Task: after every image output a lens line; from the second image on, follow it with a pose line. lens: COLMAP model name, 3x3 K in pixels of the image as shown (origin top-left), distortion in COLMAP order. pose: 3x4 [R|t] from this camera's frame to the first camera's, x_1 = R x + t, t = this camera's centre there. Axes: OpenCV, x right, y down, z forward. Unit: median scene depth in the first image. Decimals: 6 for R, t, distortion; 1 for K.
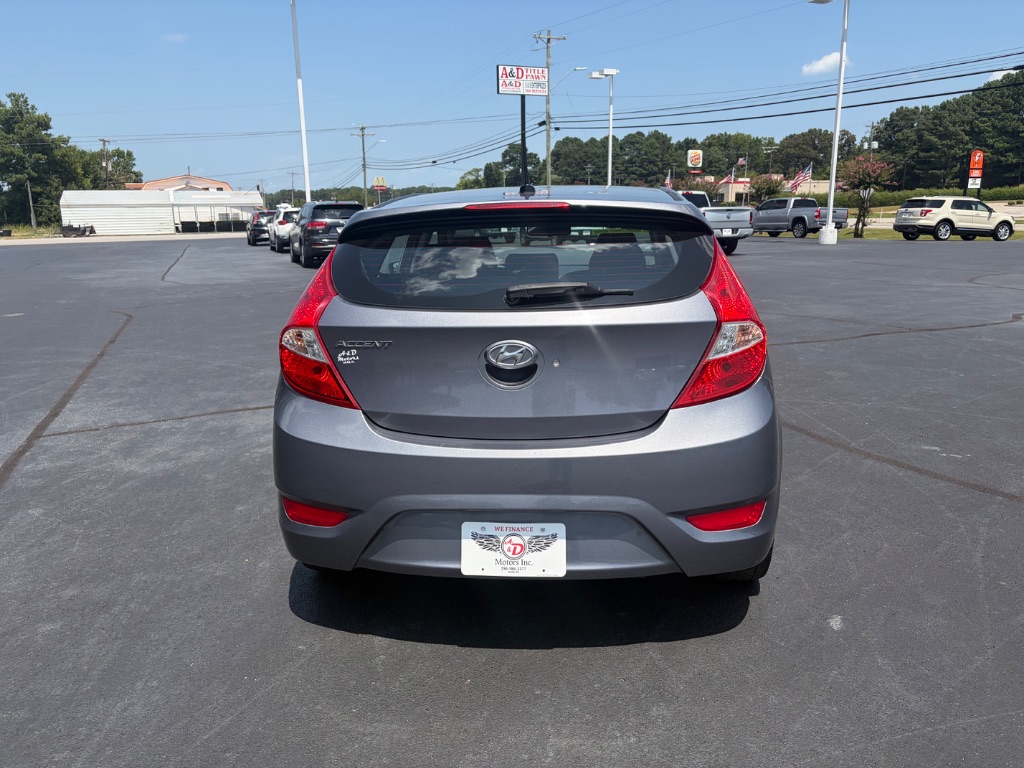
lens RADIAL K [[772.3, 0, 516.3], [0, 772.3, 376.3], [0, 0, 1]] dist [0.043397, -0.046275]
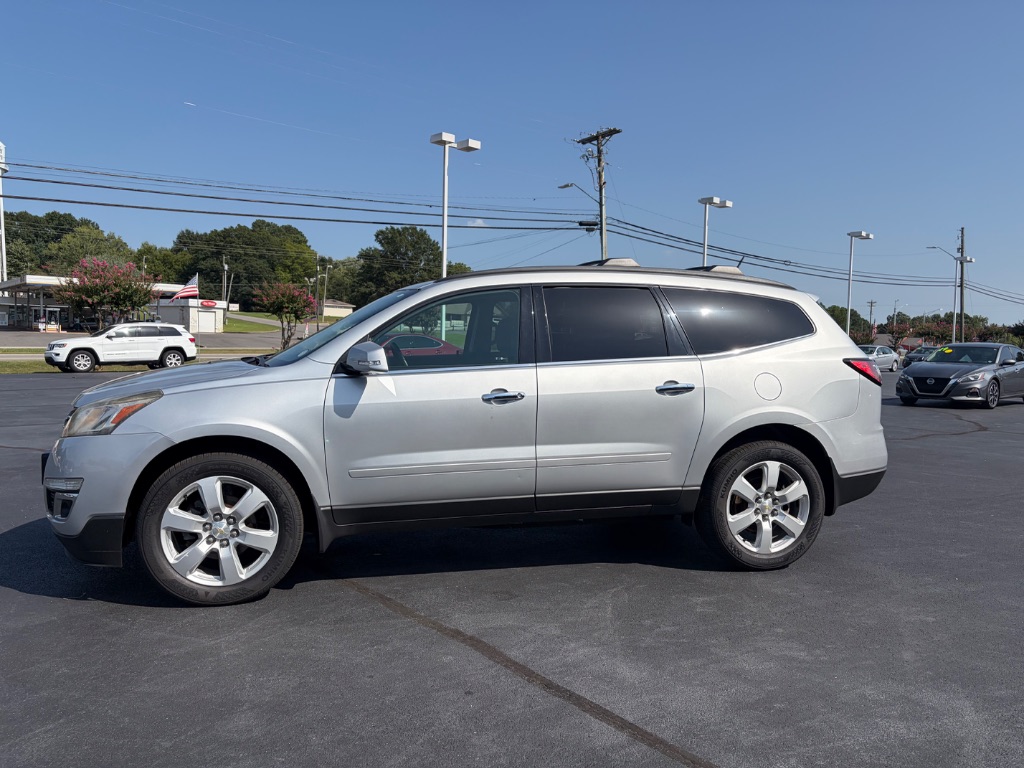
lens RADIAL K [[772.3, 0, 516.3], [0, 772.3, 376.3], [0, 0, 1]] dist [0.043397, -0.046275]
pose [[-0.311185, -0.034902, 0.949708, -0.113646], [0.185568, 0.977858, 0.096740, -0.034846], [-0.932056, 0.206339, -0.297818, 0.171171]]
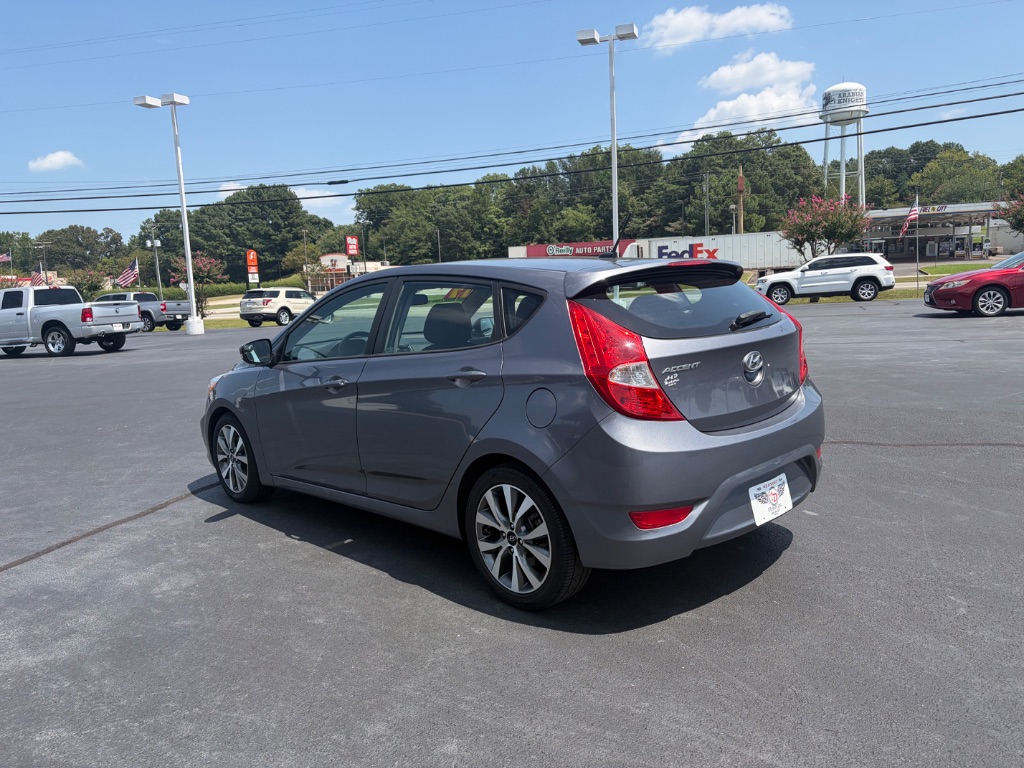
lens RADIAL K [[775.3, 0, 508.2], [0, 775.3, 382.3], [0, 0, 1]] dist [0.008414, -0.000916]
pose [[0.655669, -0.114478, 0.746320, -0.080153], [0.197318, 0.980069, -0.023018, -0.002729], [-0.728810, 0.162354, 0.665189, 0.022280]]
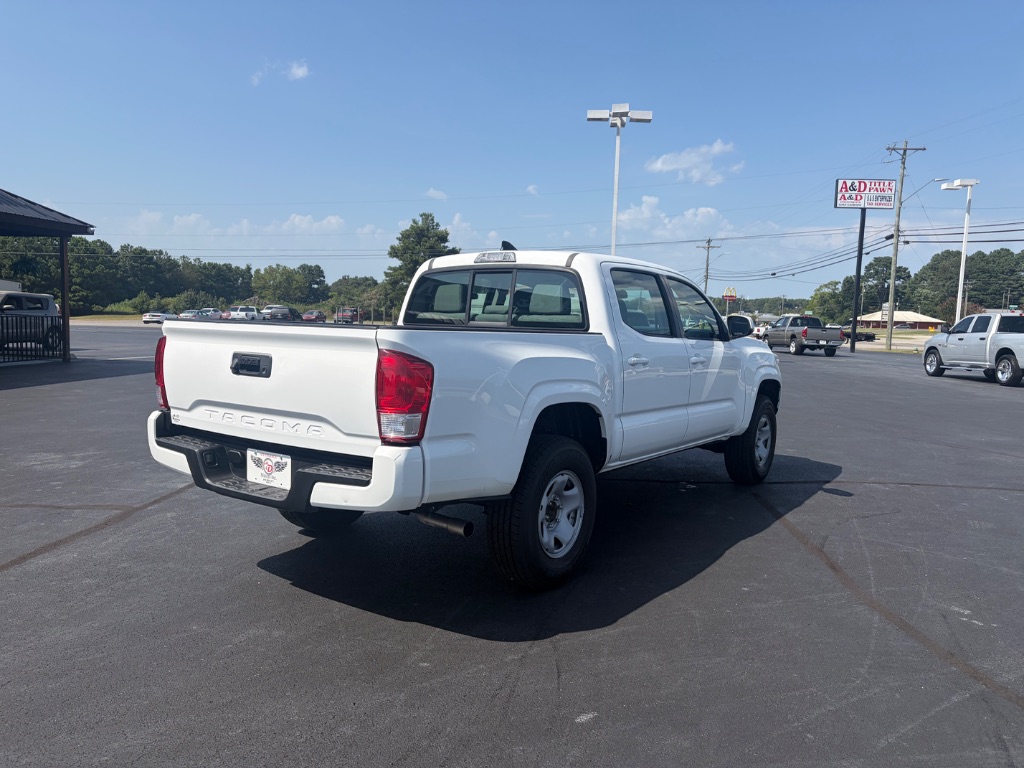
lens RADIAL K [[767.2, 0, 516.3], [0, 767.2, 385.1], [0, 0, 1]] dist [0.045241, -0.051911]
pose [[0.903187, 0.084214, -0.420906, 0.048776], [-0.135517, 0.986358, -0.093447, -0.000899], [0.407295, 0.141440, 0.902278, -0.002294]]
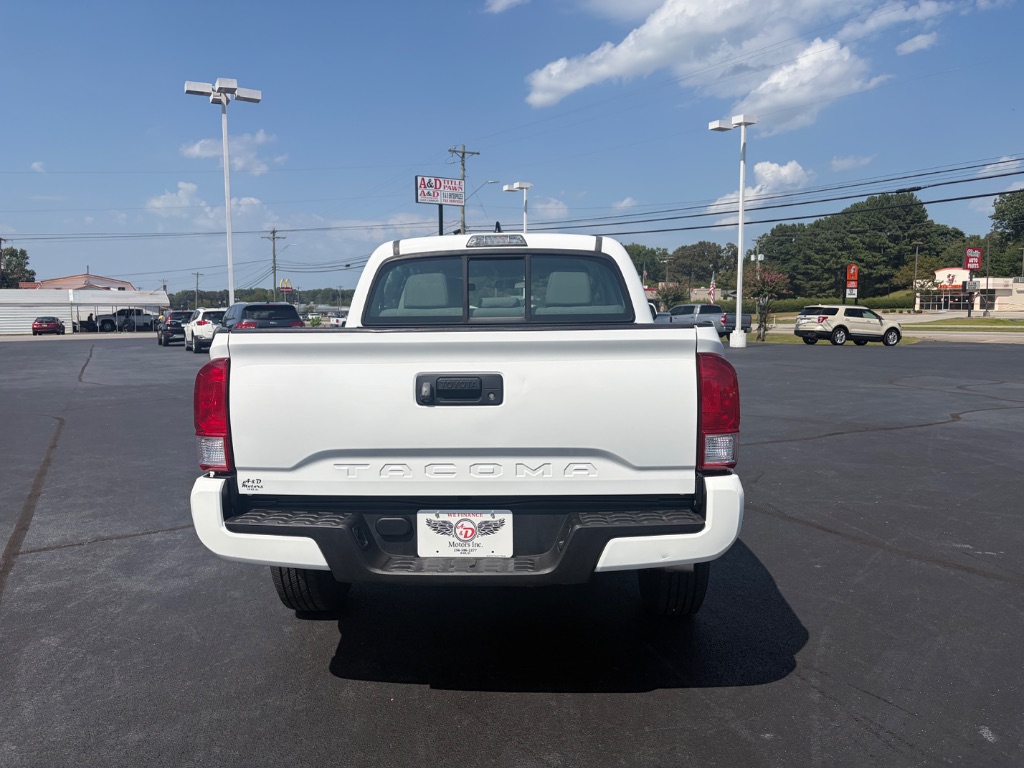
lens RADIAL K [[770.3, 0, 502.5], [0, 770.3, 377.6], [0, 0, 1]] dist [0.052975, -0.060735]
pose [[0.994597, 0.001061, 0.103806, -0.019317], [0.012215, 0.991804, -0.127180, -0.000403], [-0.103090, 0.127761, 0.986433, 0.003648]]
